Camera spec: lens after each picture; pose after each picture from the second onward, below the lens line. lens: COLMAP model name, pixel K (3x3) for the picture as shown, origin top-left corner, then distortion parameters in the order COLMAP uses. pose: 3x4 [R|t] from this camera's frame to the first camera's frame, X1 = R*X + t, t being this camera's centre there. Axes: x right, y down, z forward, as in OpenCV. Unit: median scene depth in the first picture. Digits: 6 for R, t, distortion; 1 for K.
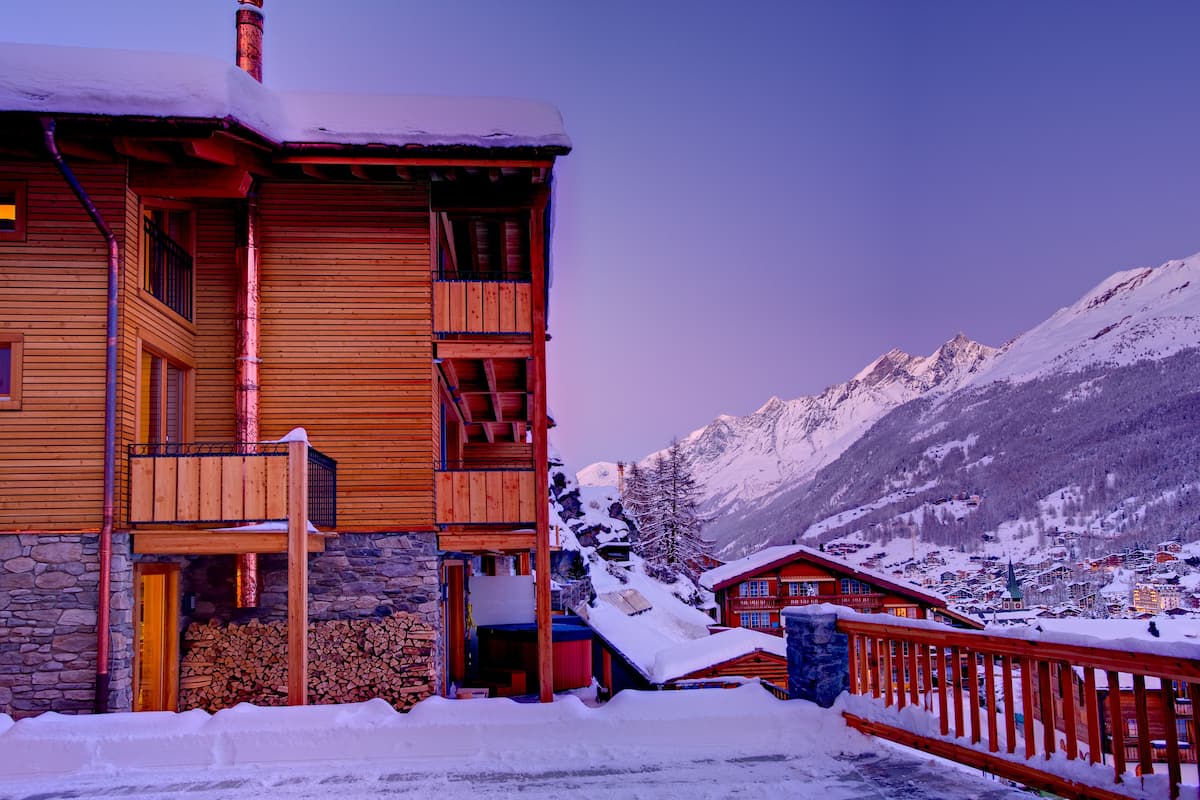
lens RADIAL K [[1126.0, 0, 600.3], [0, 1126.0, 401.4], [0, 0, 1]] dist [-0.054798, 0.000000]
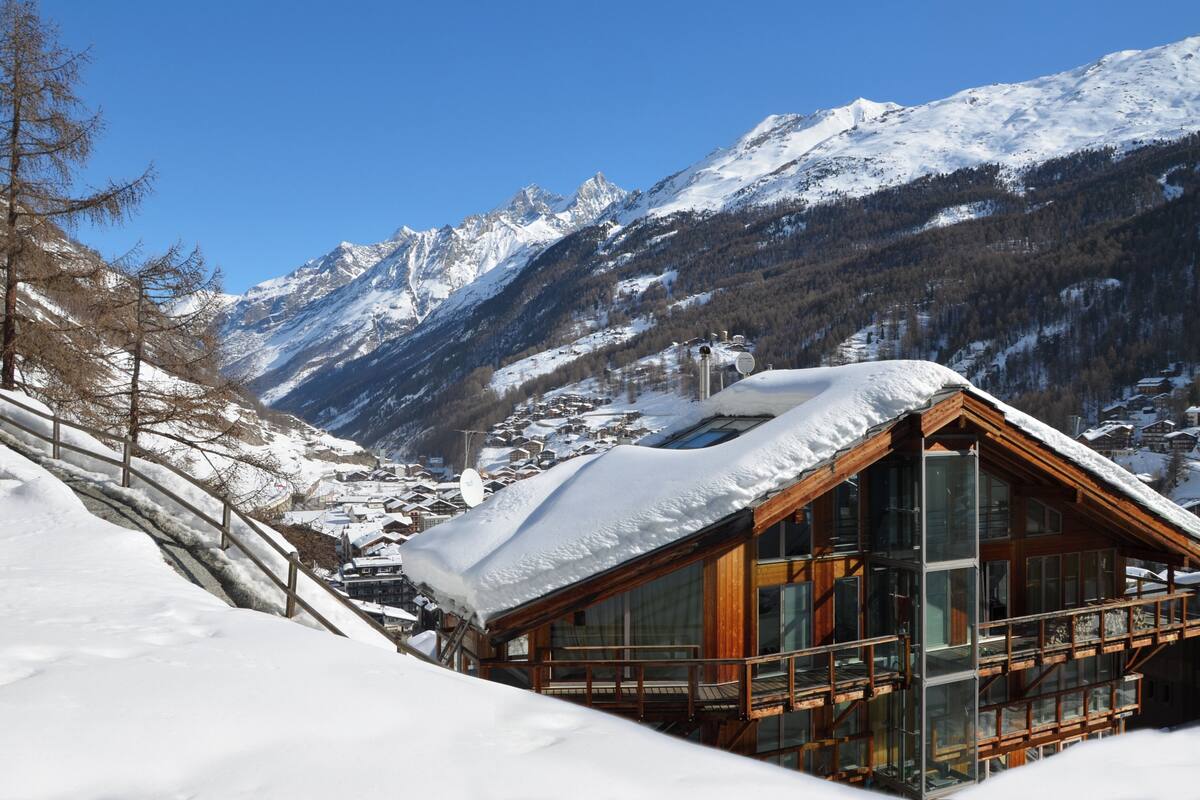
lens RADIAL K [[1126.0, 0, 600.7], [0, 1126.0, 397.9], [0, 0, 1]] dist [-0.054798, 0.000000]
pose [[0.936997, 0.008785, 0.349227, -0.007165], [-0.054214, 0.991229, 0.120524, 0.026033], [-0.345105, -0.131864, 0.929255, 0.216744]]
